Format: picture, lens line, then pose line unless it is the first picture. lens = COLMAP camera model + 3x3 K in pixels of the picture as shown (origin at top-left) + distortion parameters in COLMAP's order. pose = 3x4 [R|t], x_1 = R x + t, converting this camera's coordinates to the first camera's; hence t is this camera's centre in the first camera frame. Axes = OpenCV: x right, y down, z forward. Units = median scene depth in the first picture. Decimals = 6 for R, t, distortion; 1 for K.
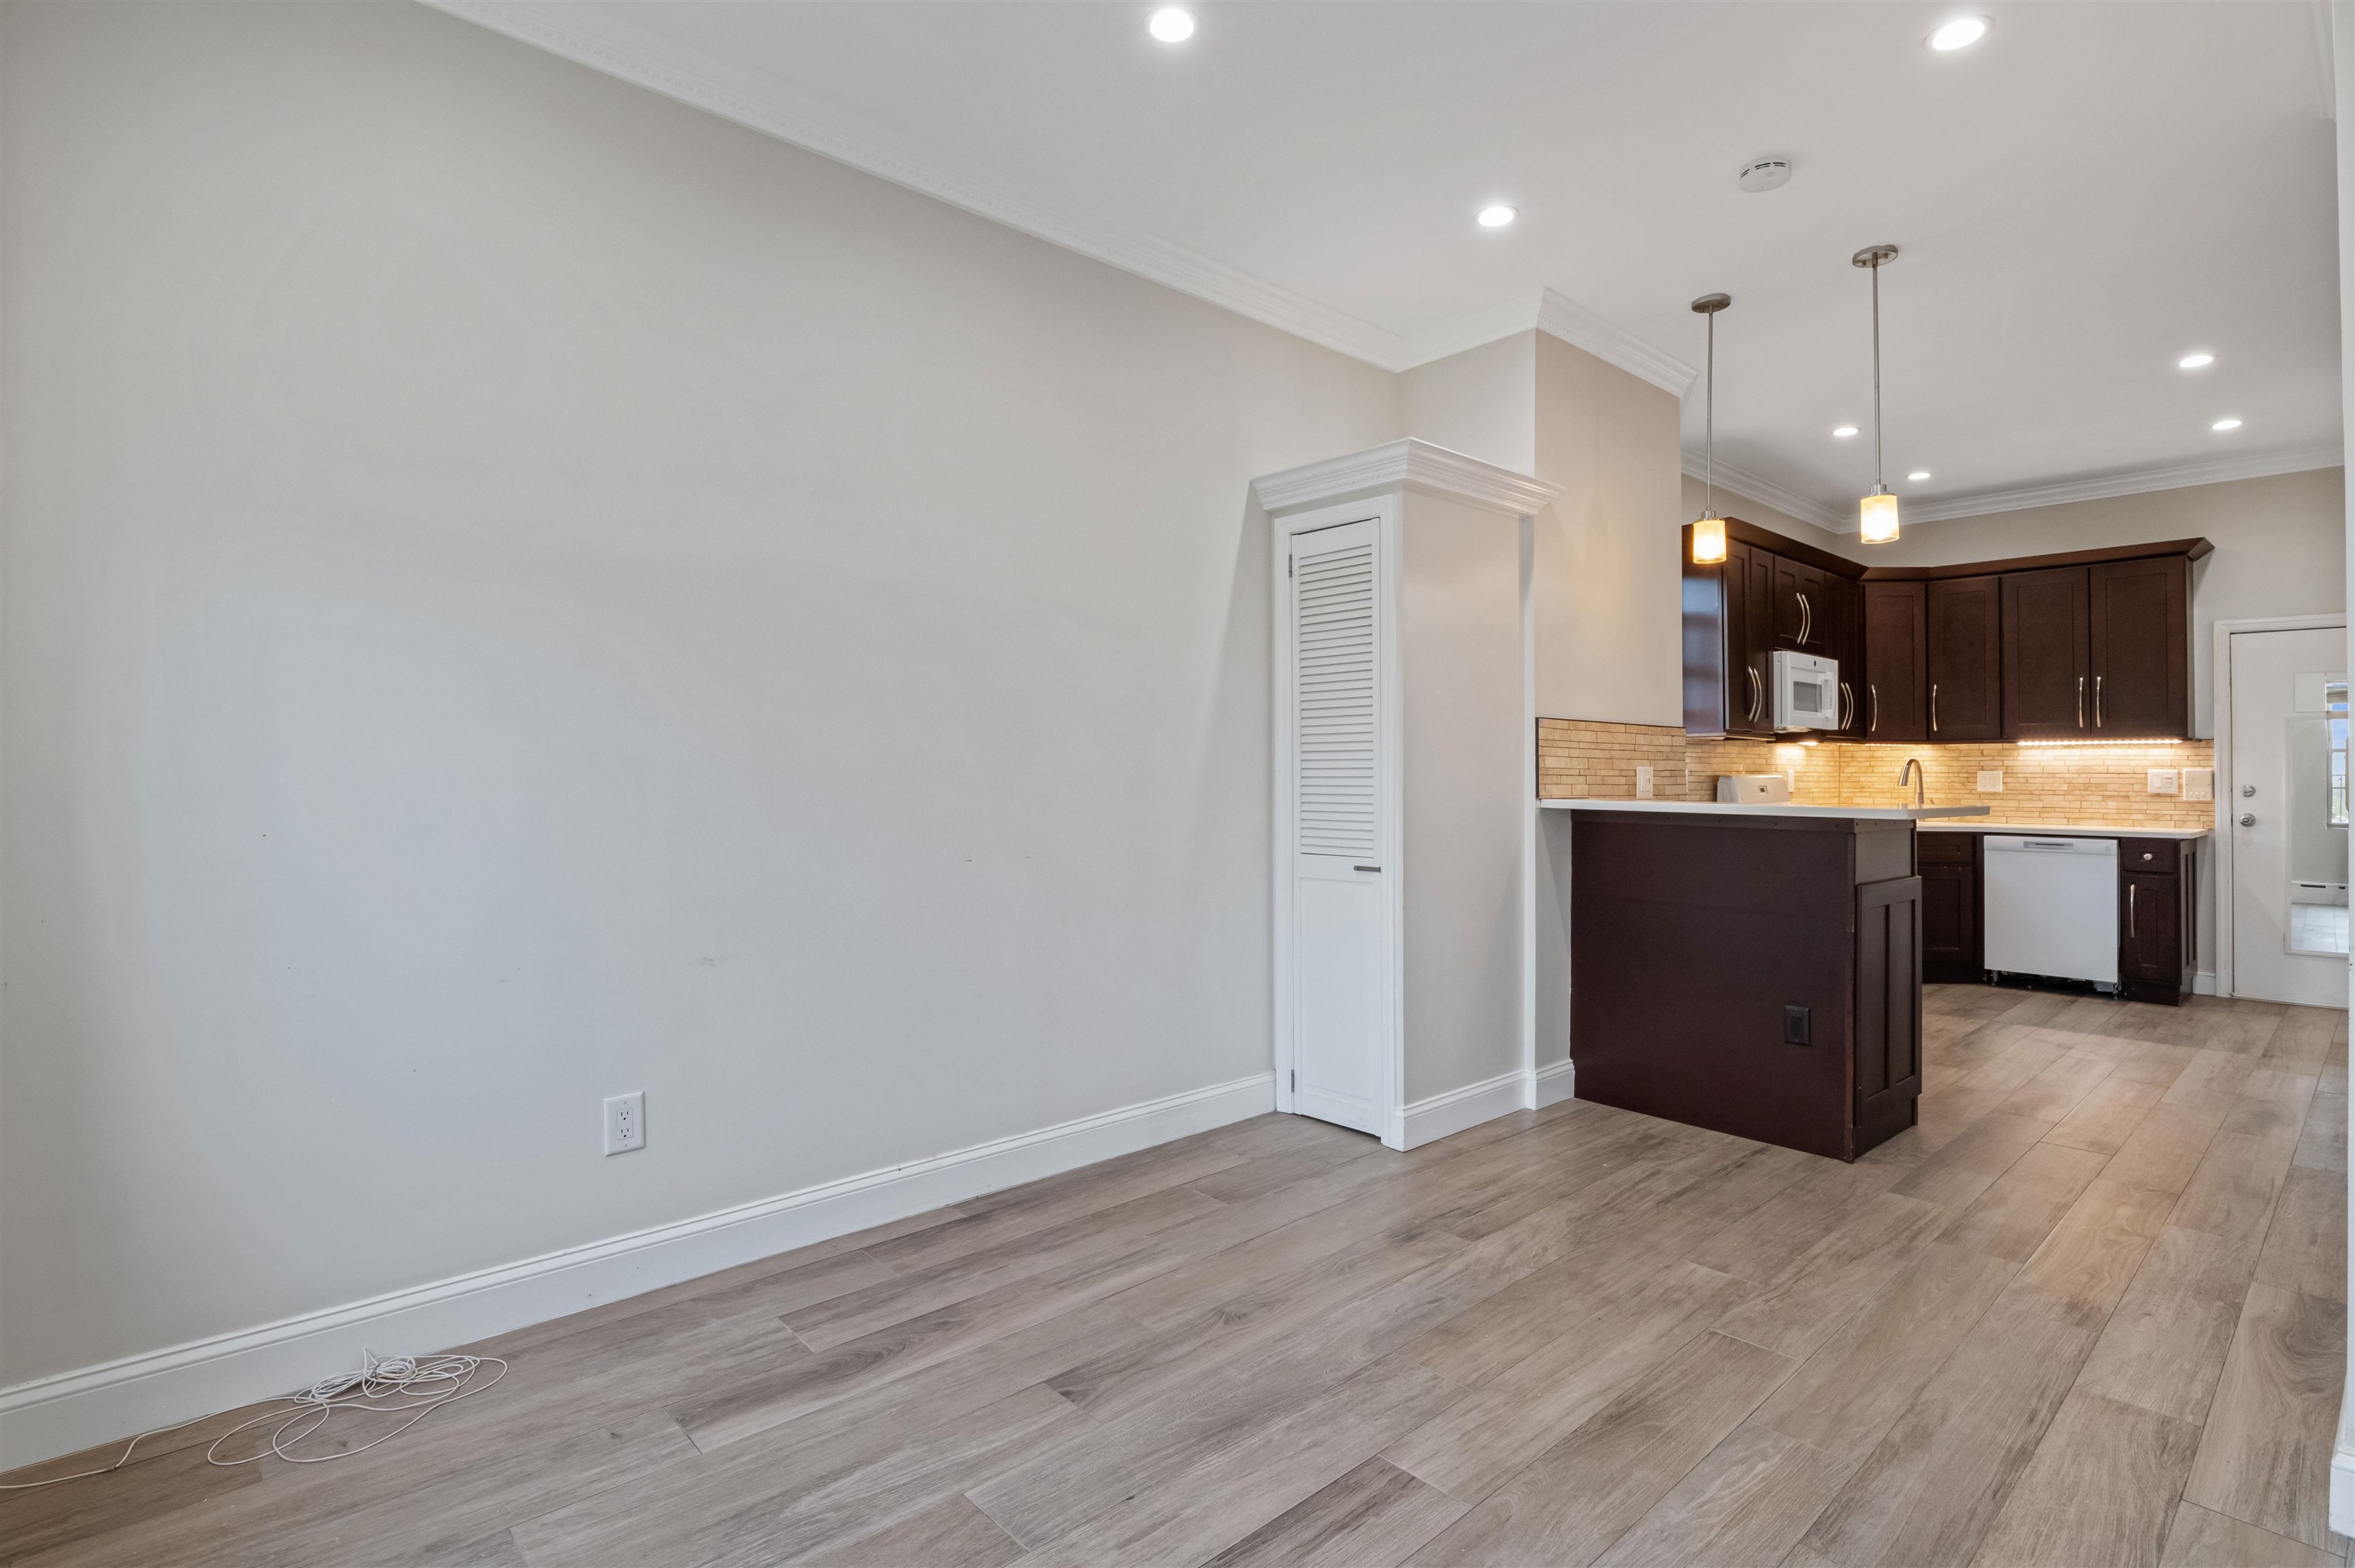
lens RADIAL K [[1143.6, 0, 1178.0], [0, 1143.6, 760.5], [0, 0, 1]] dist [-0.007860, -0.006436]
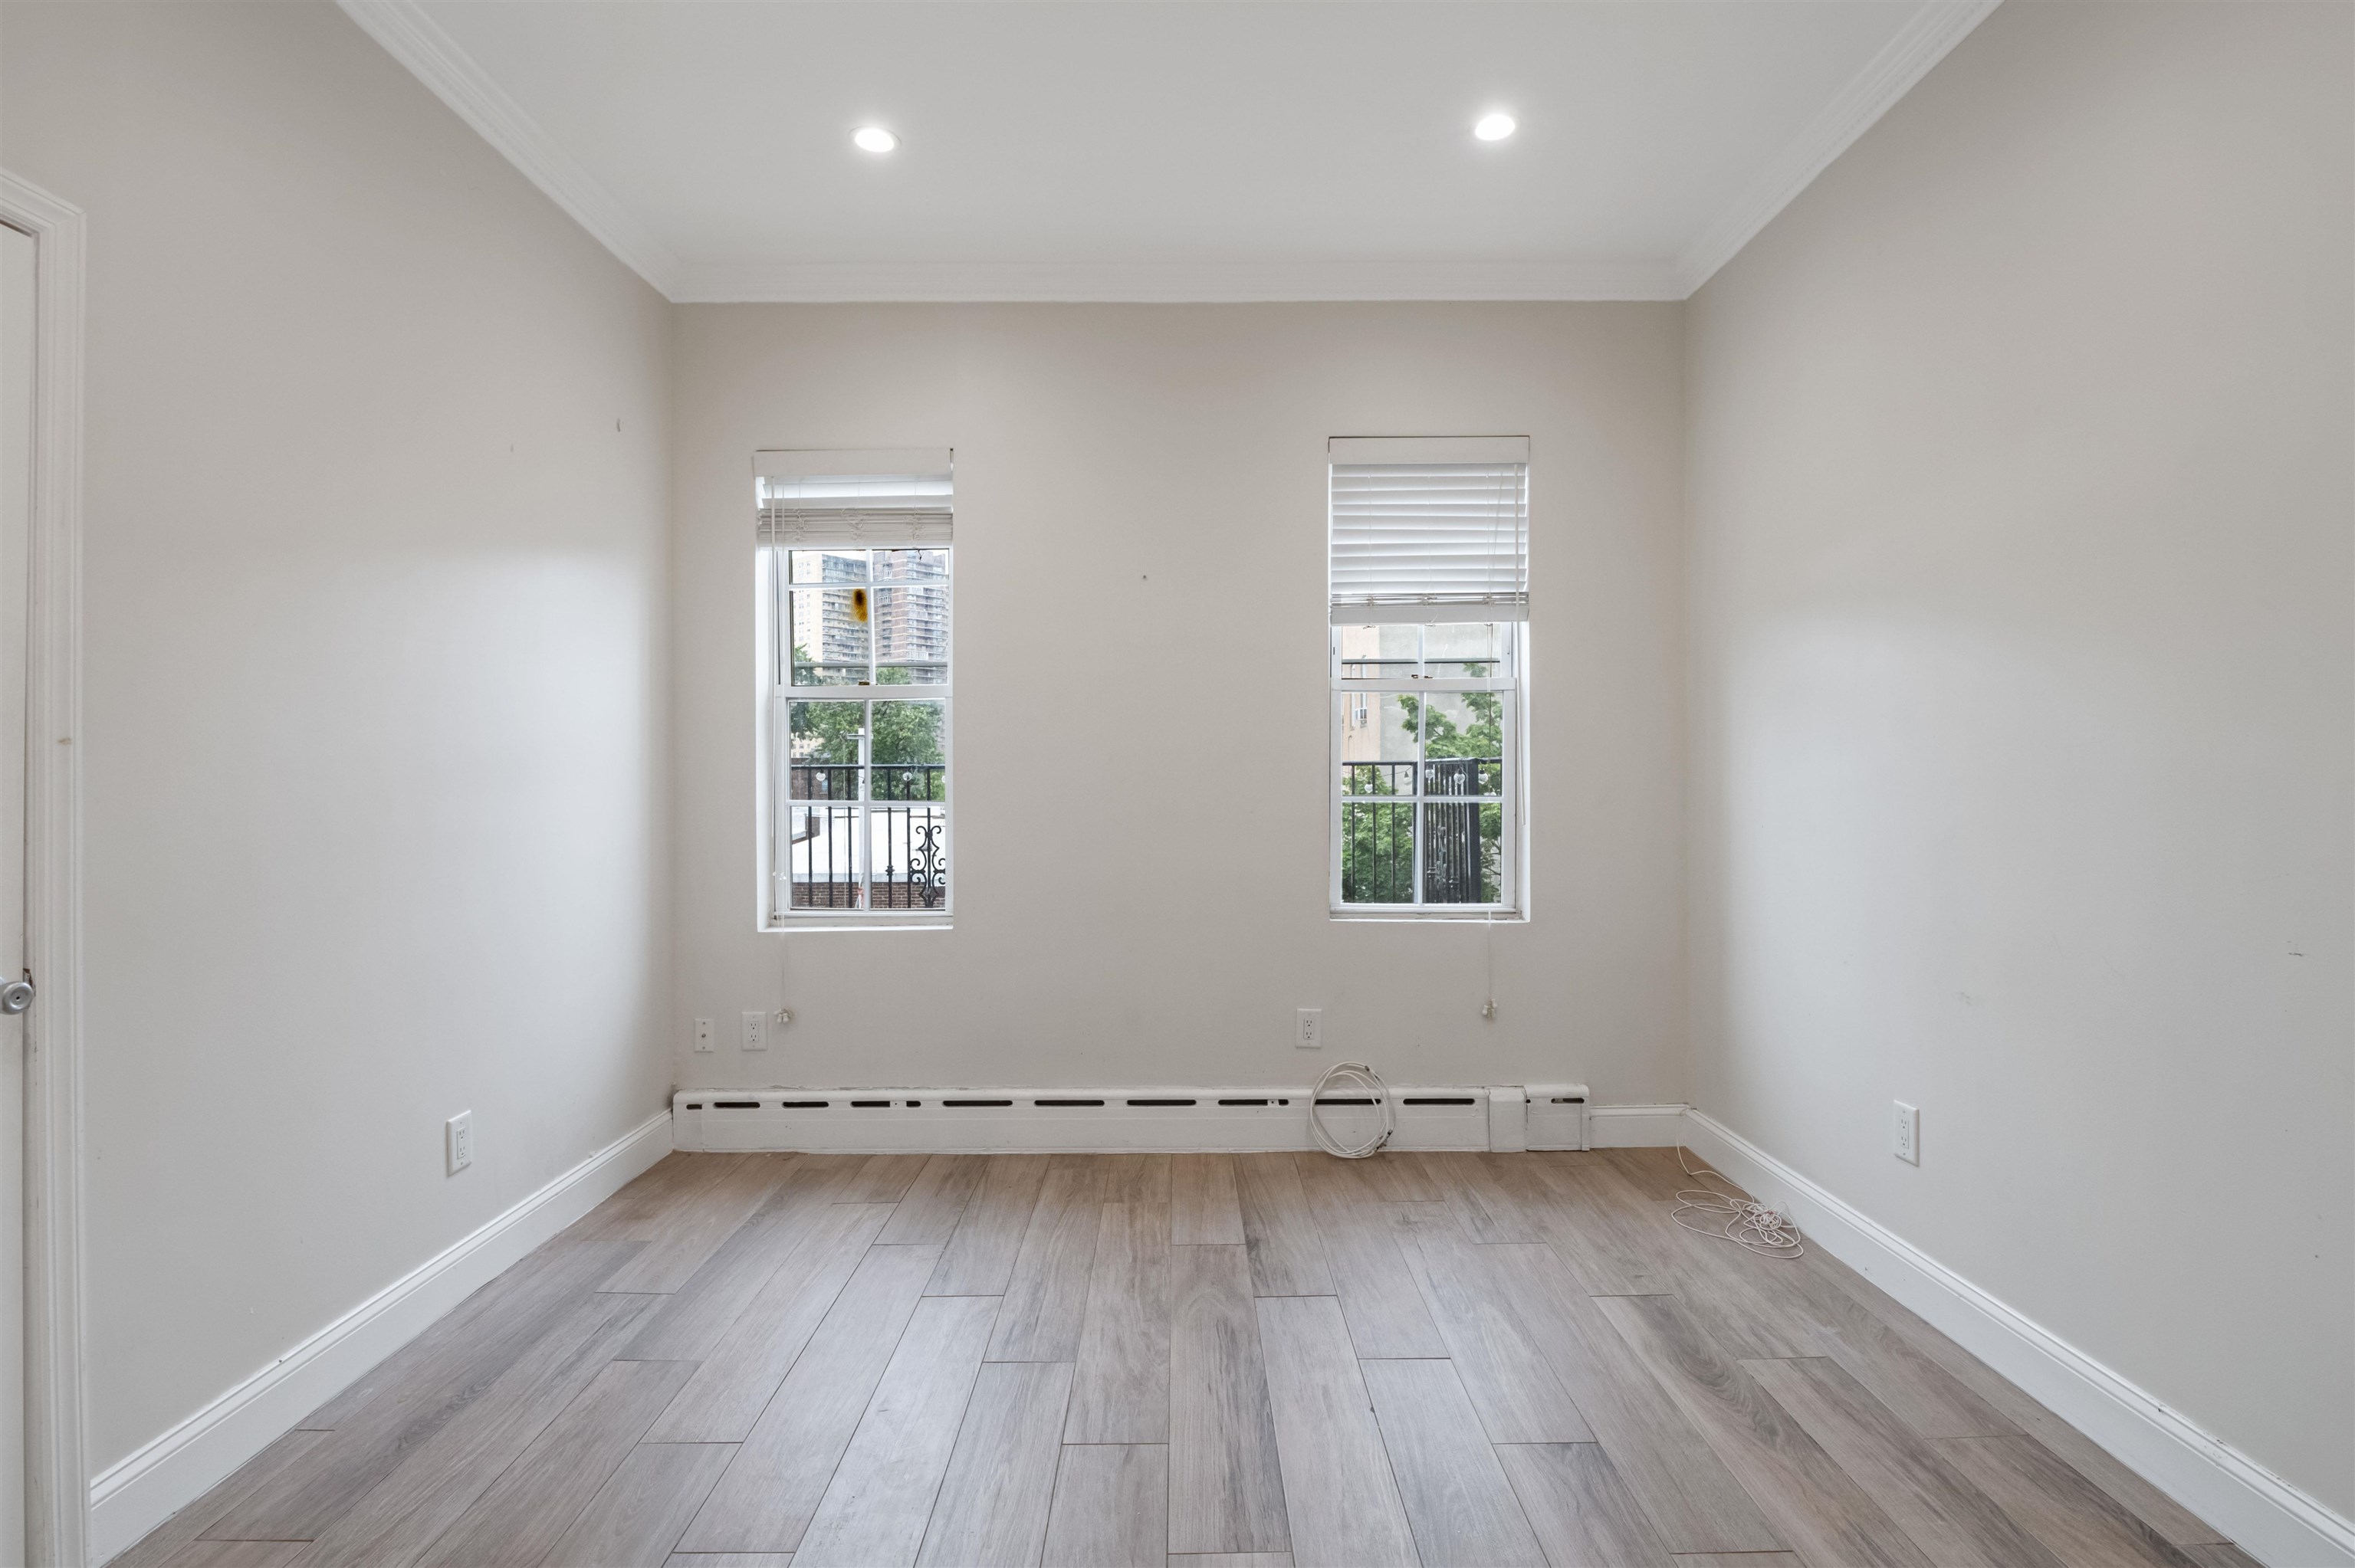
lens RADIAL K [[1143.6, 0, 1165.3], [0, 1143.6, 770.7], [0, 0, 1]] dist [-0.007860, -0.006436]
pose [[-0.676765, -0.002349, -0.736196, 0.291975], [0.010013, 0.999873, -0.012395, 0.000937], [0.736131, -0.015760, -0.676655, 0.498049]]
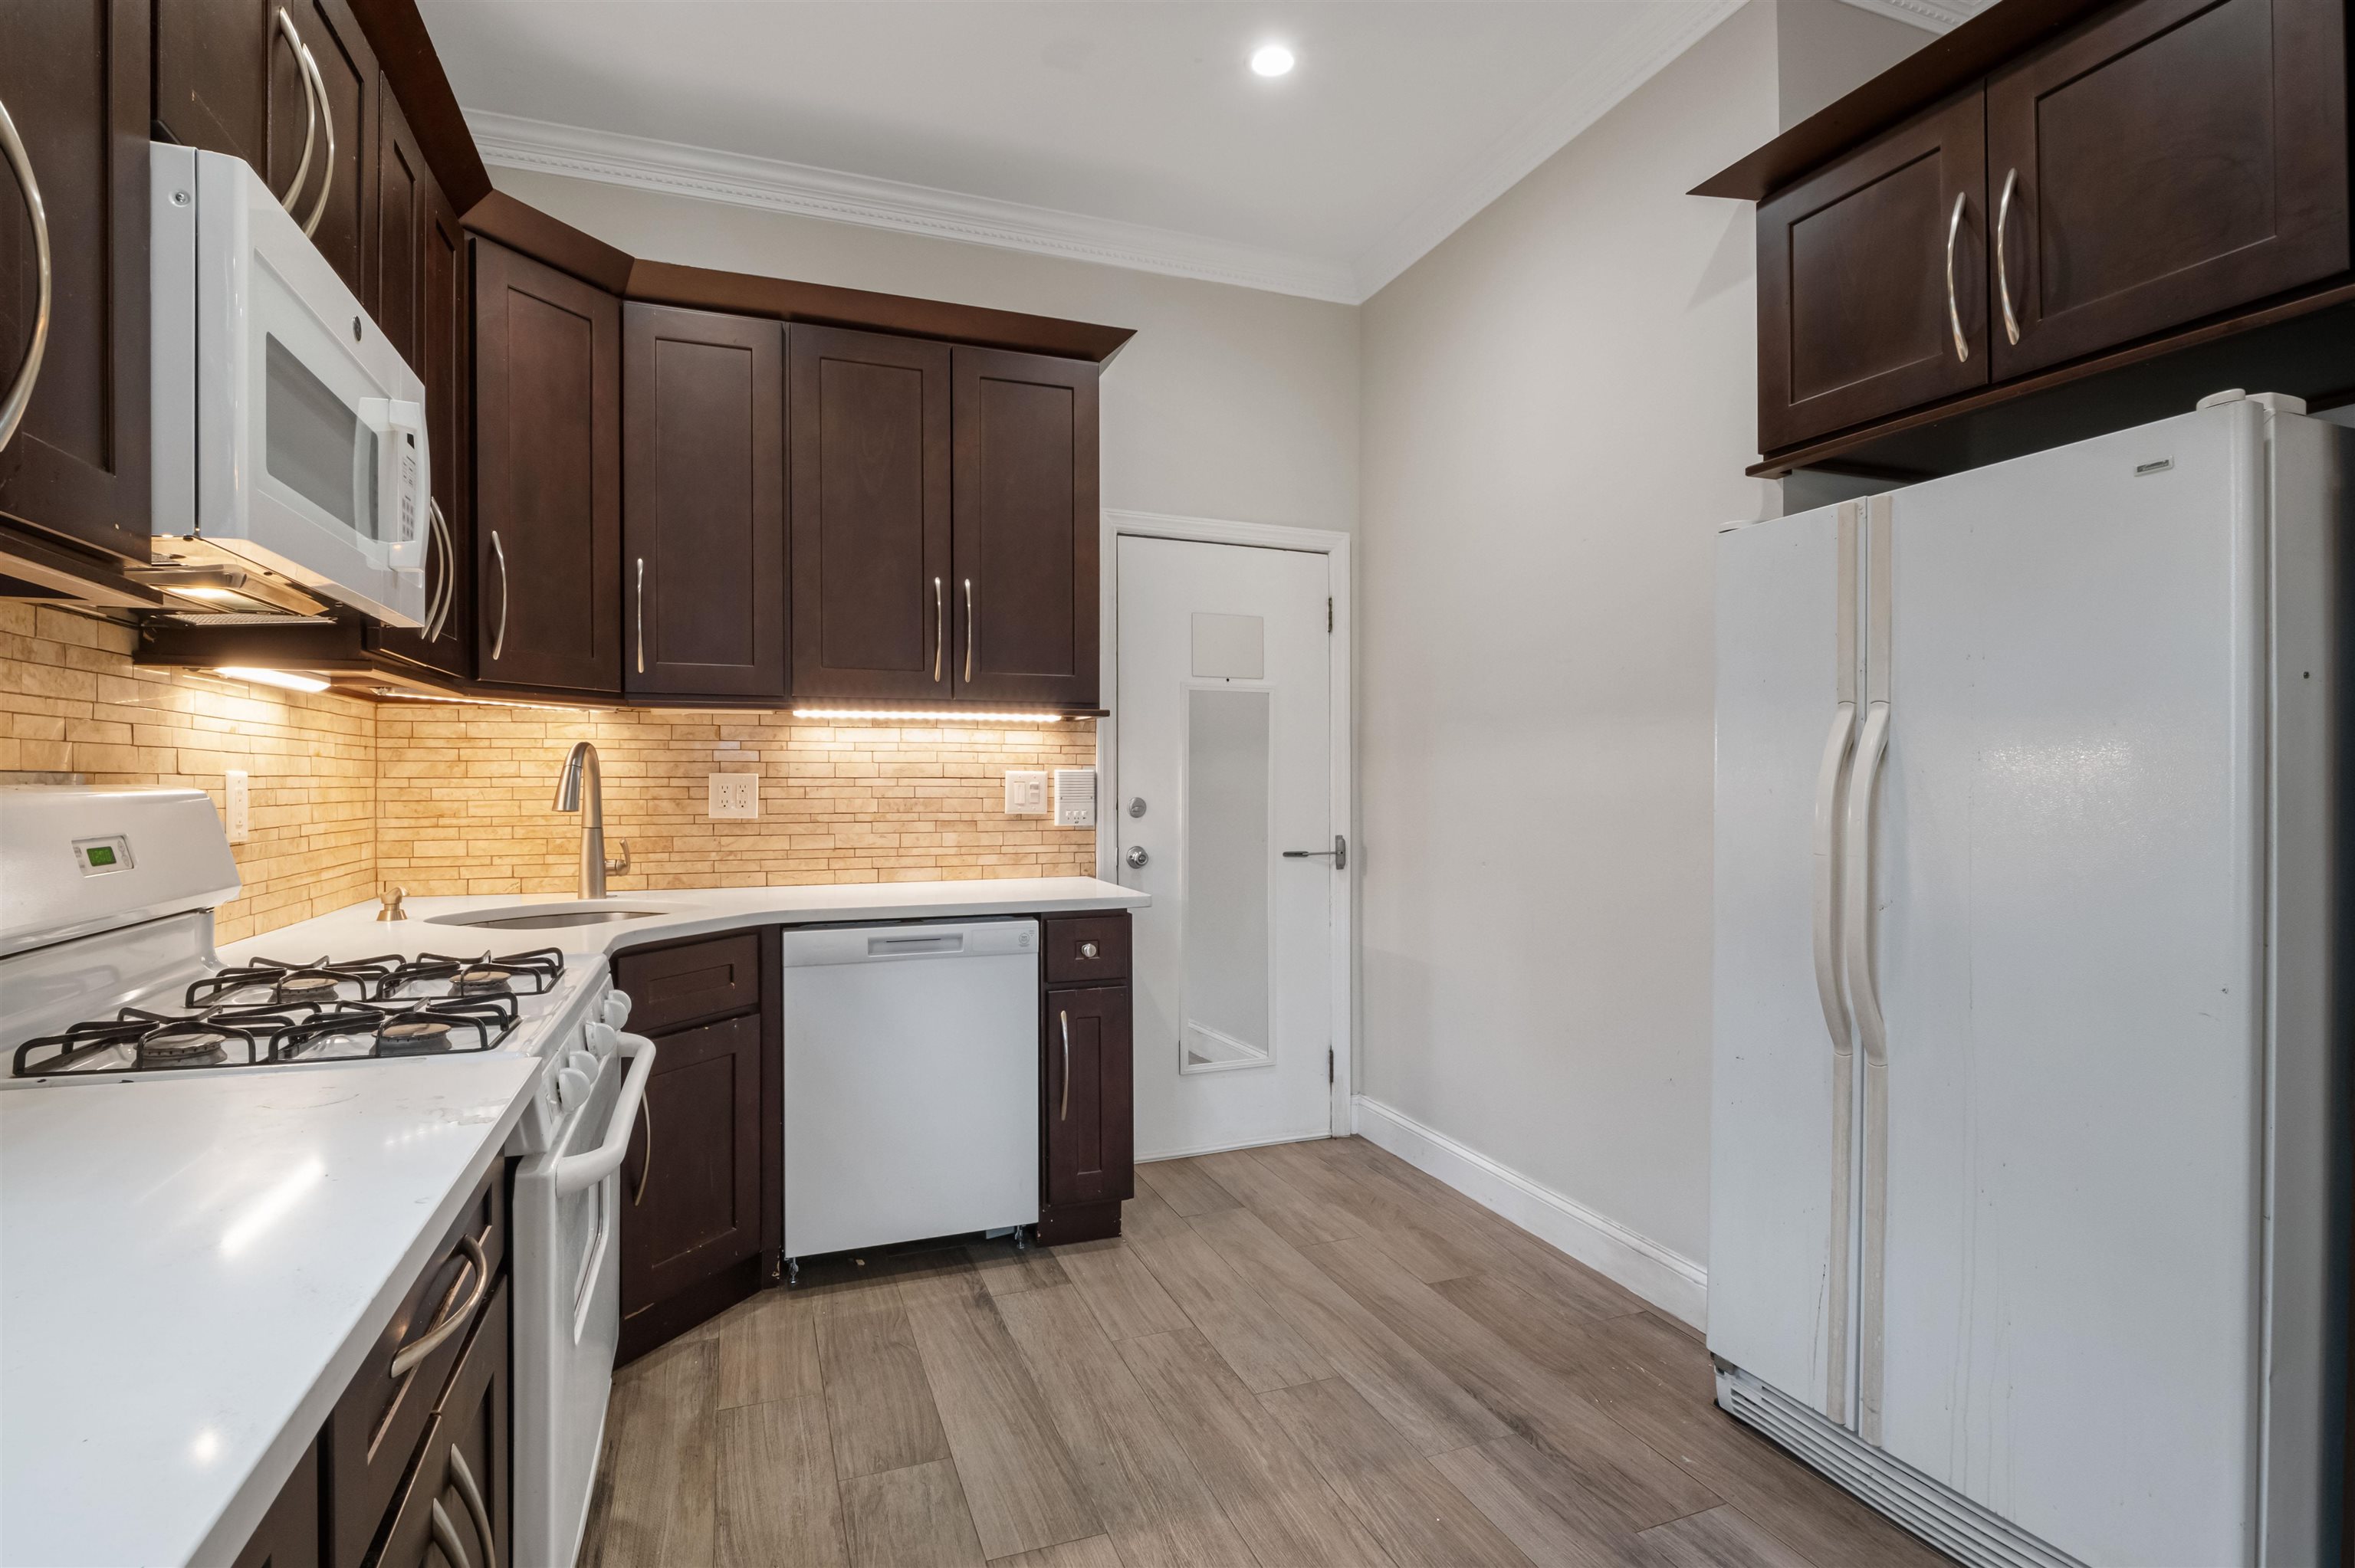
lens RADIAL K [[1143.6, 0, 1184.1], [0, 1143.6, 797.4], [0, 0, 1]] dist [-0.007860, -0.006436]
pose [[0.359602, -0.018619, 0.932920, 0.398382], [-0.008782, 0.999689, 0.023336, 0.007629], [-0.933064, -0.016584, 0.359327, 0.753195]]
